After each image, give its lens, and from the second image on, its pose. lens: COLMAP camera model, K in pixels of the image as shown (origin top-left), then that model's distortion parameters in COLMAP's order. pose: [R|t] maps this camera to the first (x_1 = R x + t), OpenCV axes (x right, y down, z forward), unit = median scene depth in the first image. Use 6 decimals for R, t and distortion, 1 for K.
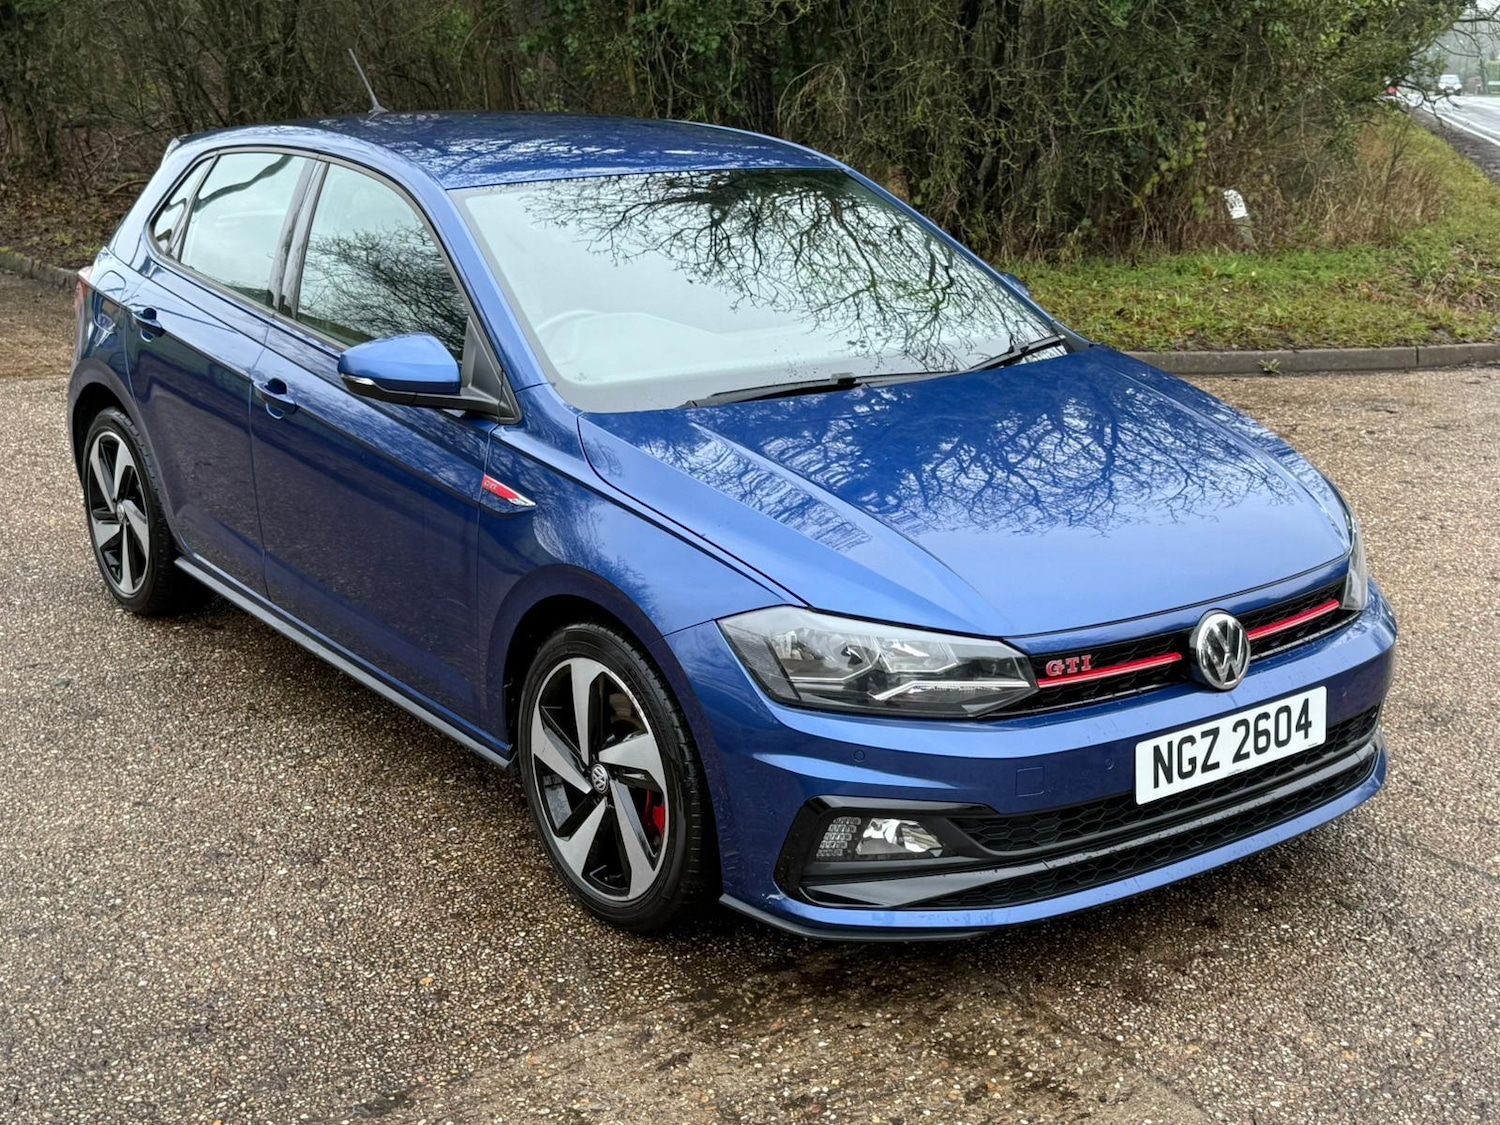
lens RADIAL K [[1856.0, 0, 750.0], [0, 1856.0, 562.5], [0, 0, 1]] dist [0.123588, 0.064185]
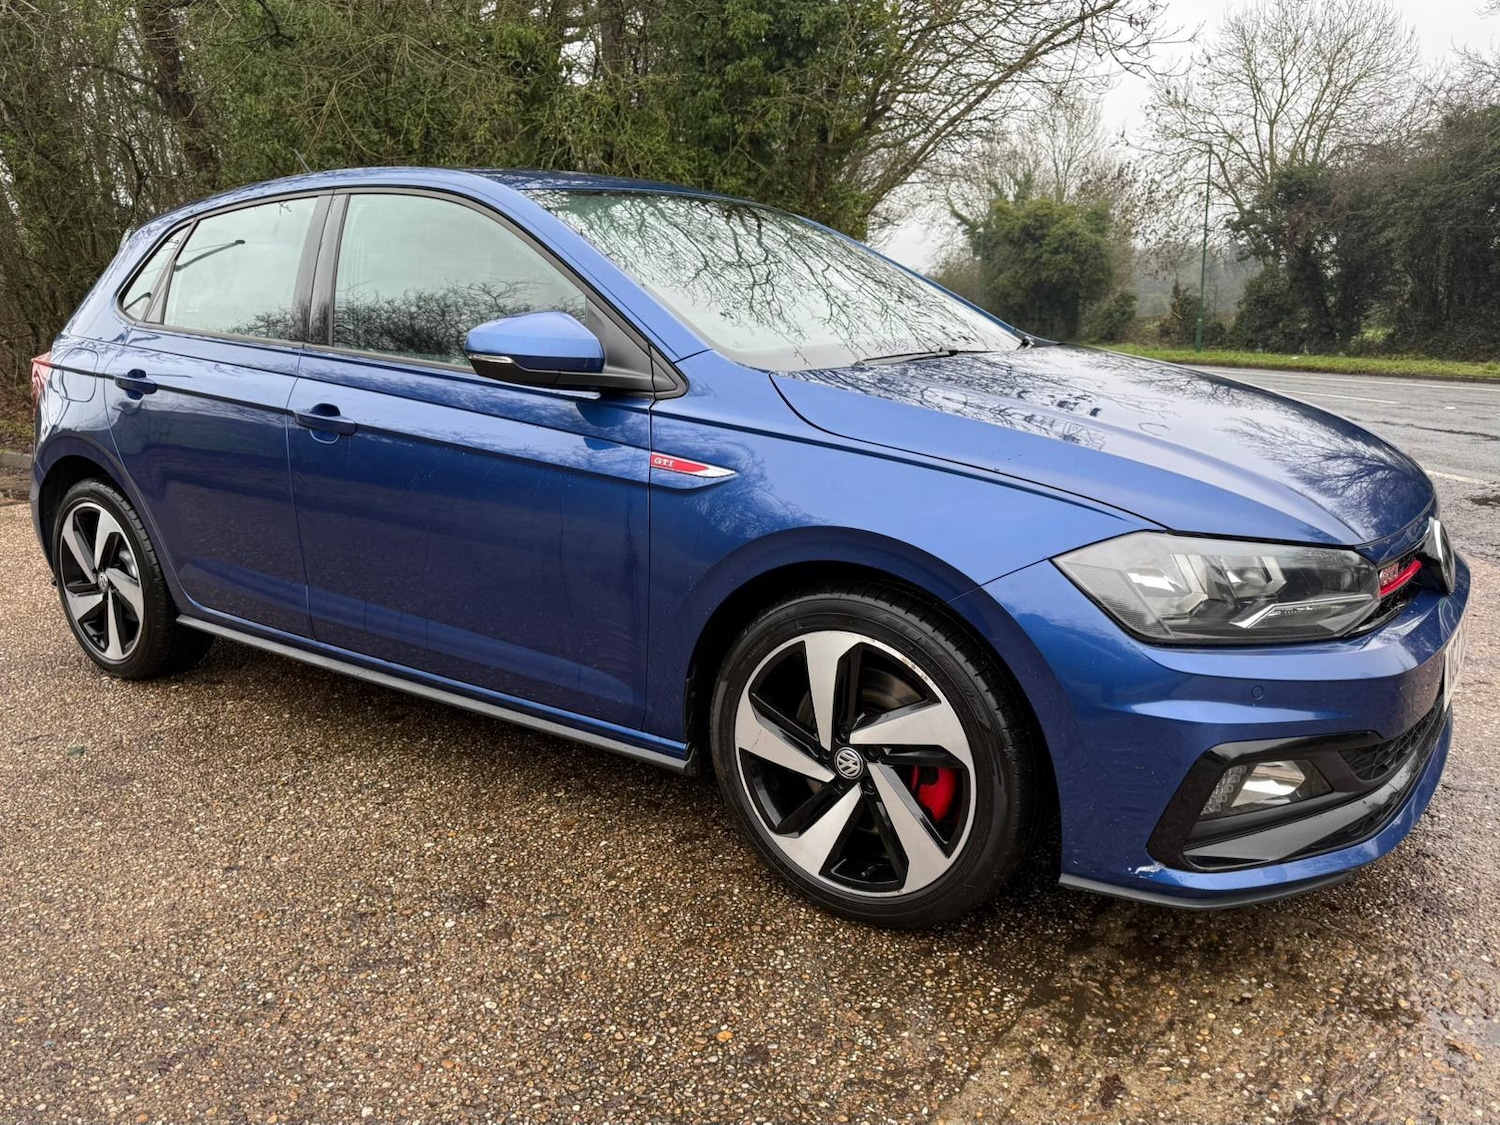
lens RADIAL K [[1112.1, 0, 735.0], [0, 1112.1, 563.9], [0, 0, 1]] dist [0.055164, -0.067263]
pose [[0.954830, -0.087578, 0.283953, -0.277578], [0.102409, 0.994025, -0.037781, 0.034651], [-0.278947, 0.065154, 0.958094, 0.492711]]
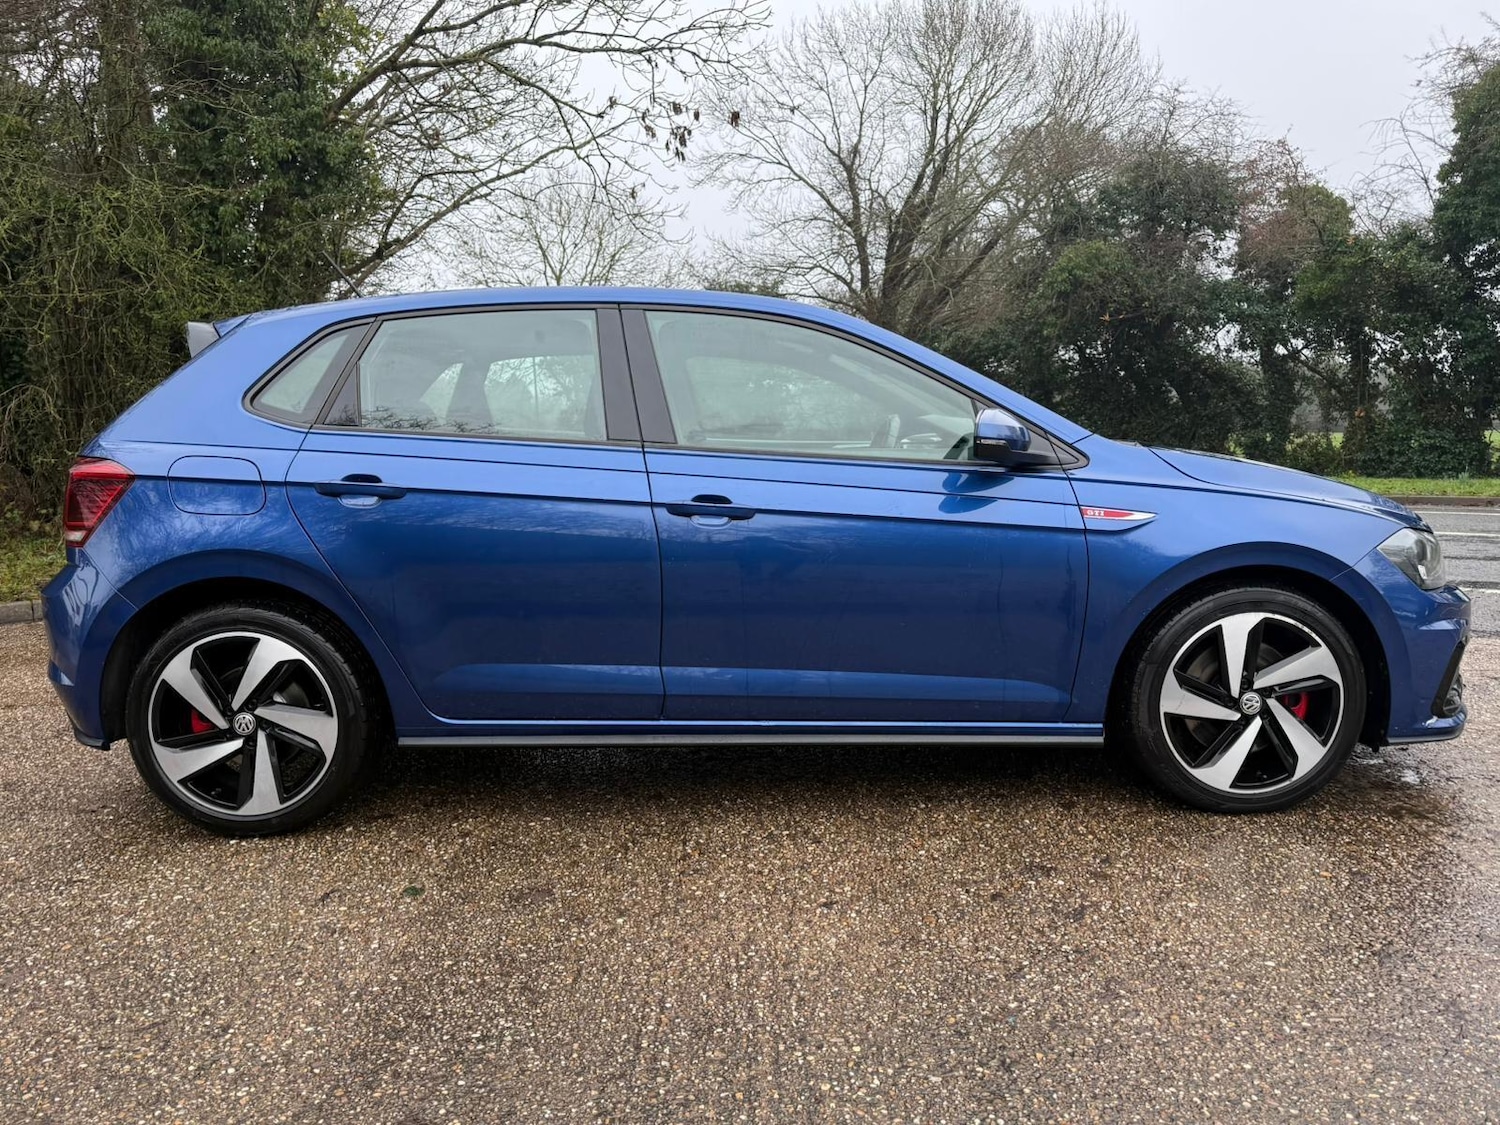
lens RADIAL K [[1112.1, 0, 735.0], [0, 1112.1, 563.9], [0, 0, 1]] dist [0.055164, -0.067263]
pose [[0.603675, -0.113800, 0.789067, -0.930233], [0.236421, 0.970791, -0.040865, -0.036261], [-0.761368, 0.211221, 0.612947, 0.766340]]
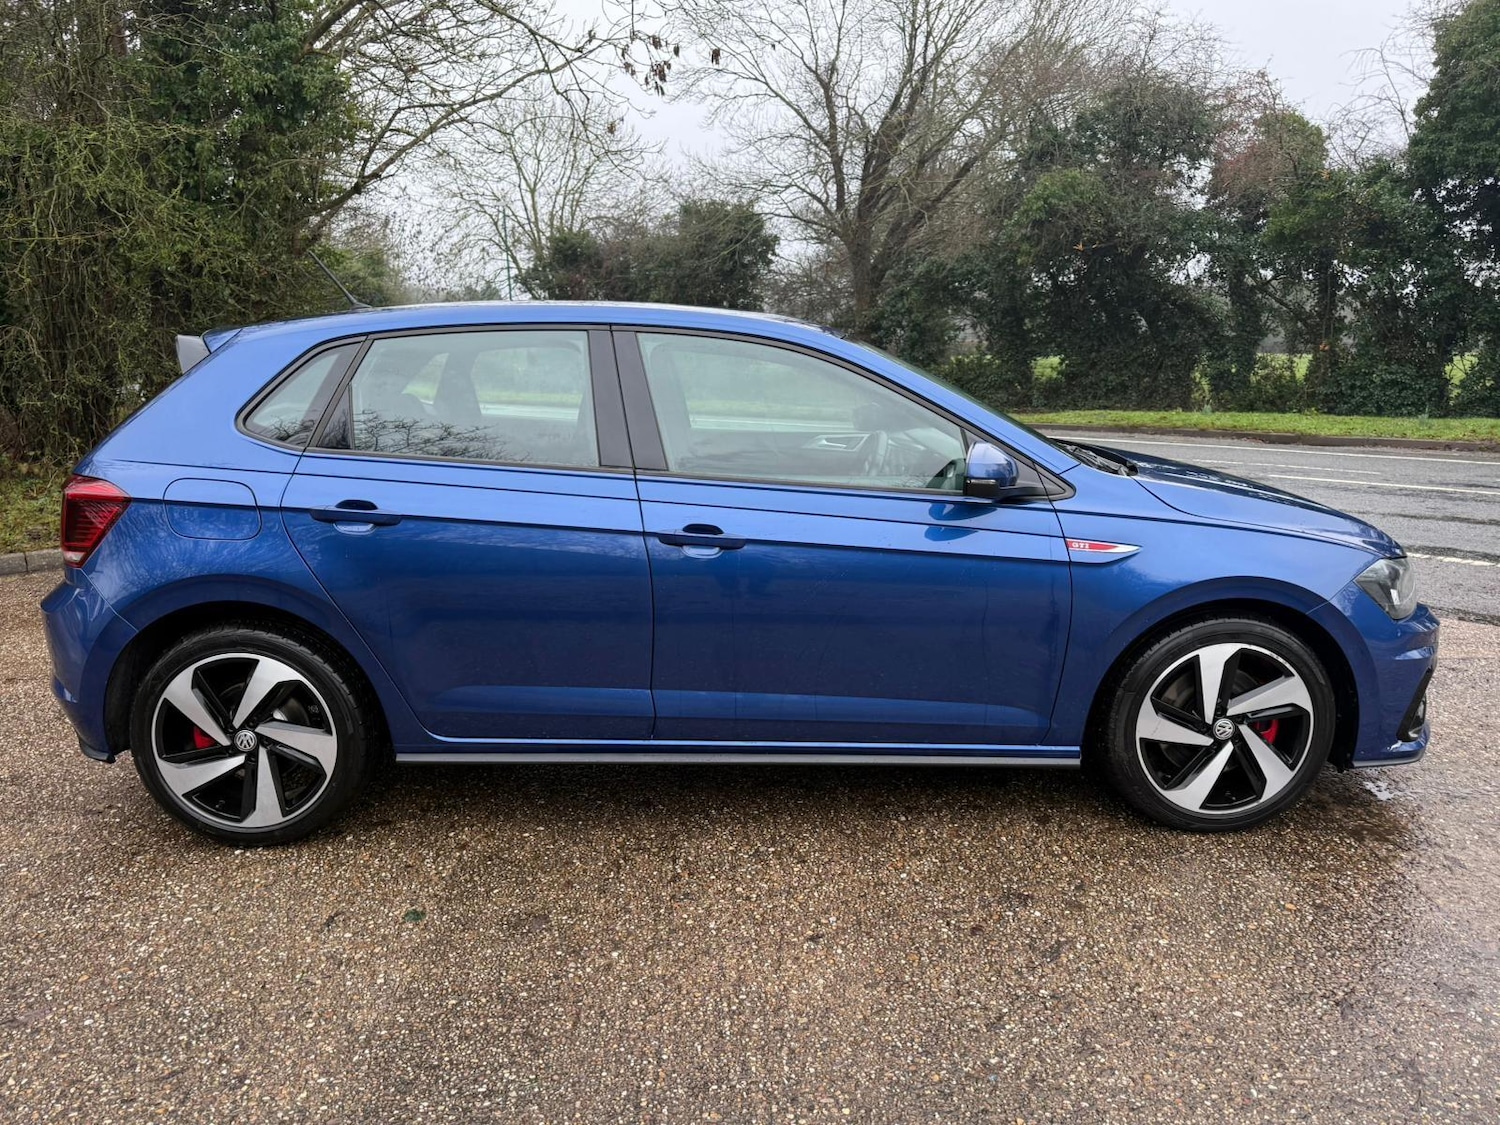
lens RADIAL K [[1083.6, 0, 713.5], [0, 1083.6, 559.5], [0, 0, 1]] dist [0.040960, -0.045997]
pose [[0.599473, -0.171039, 0.781907, -0.919678], [0.227958, 0.972927, 0.038053, -0.123877], [-0.767247, 0.155430, 0.622233, 0.766704]]
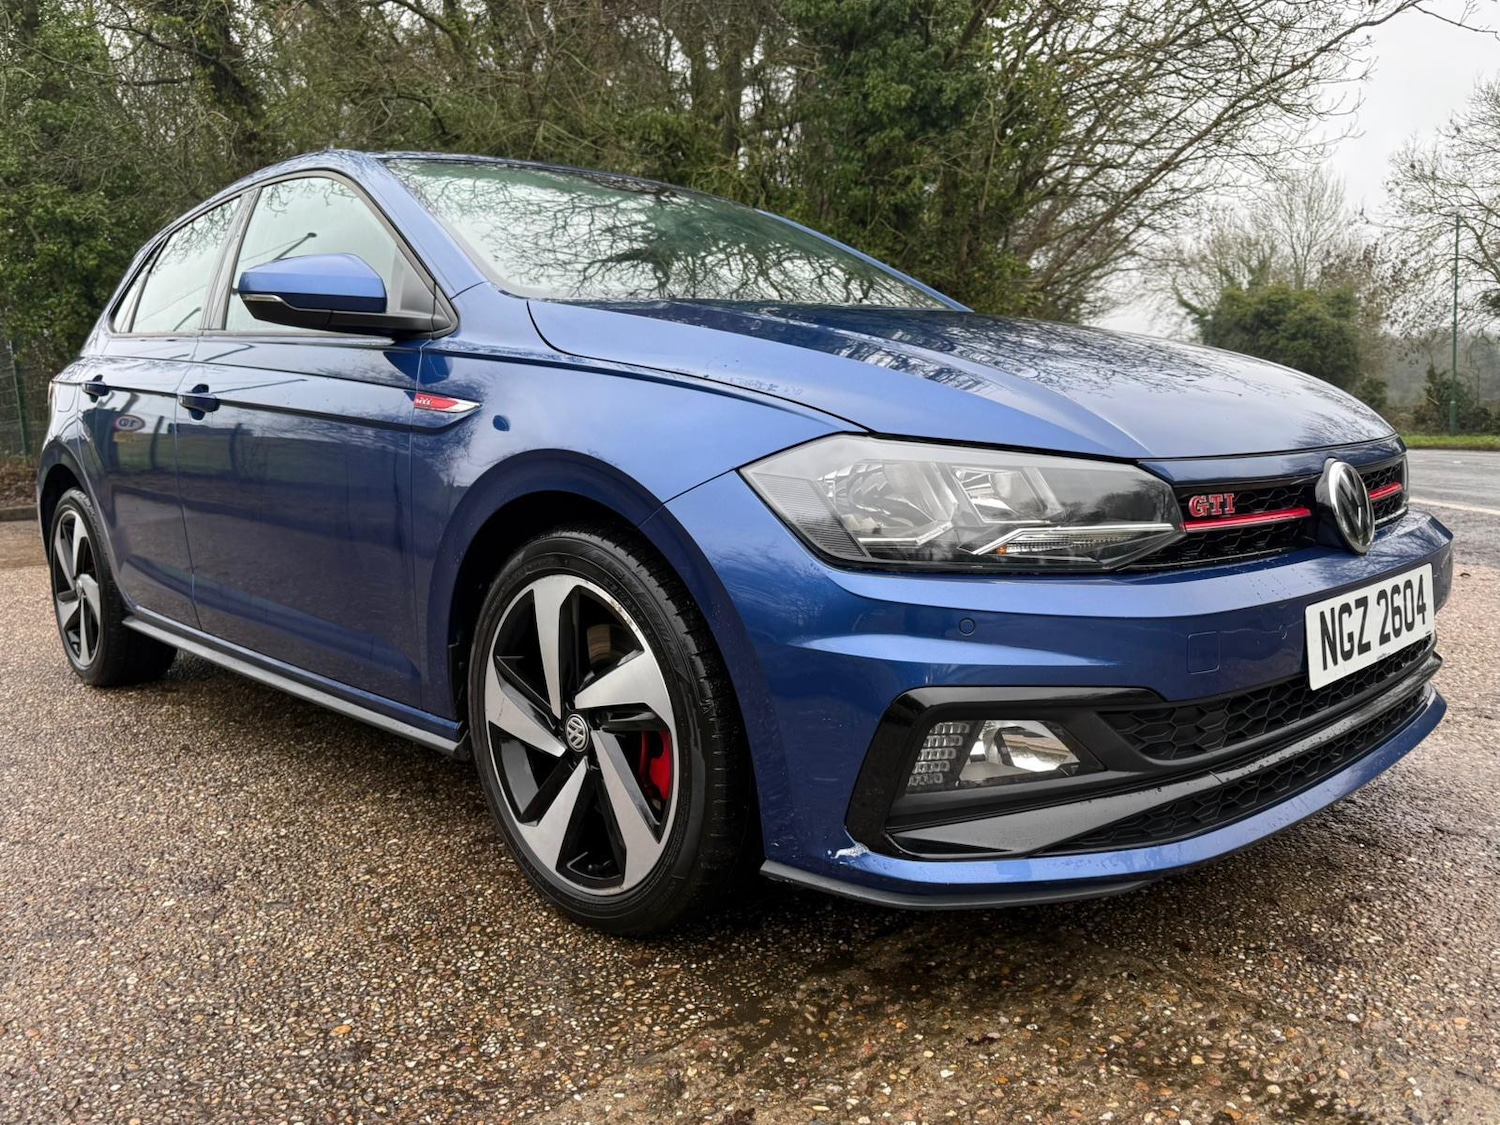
lens RADIAL K [[1142.3, 0, 746.7], [0, 1142.3, 535.4], [0, 0, 1]] dist [0.041023, -0.046792]
pose [[0.992201, -0.047526, 0.115233, -0.061446], [0.066562, 0.983633, -0.167437, 0.119327], [-0.105390, 0.173801, 0.979125, 0.514468]]
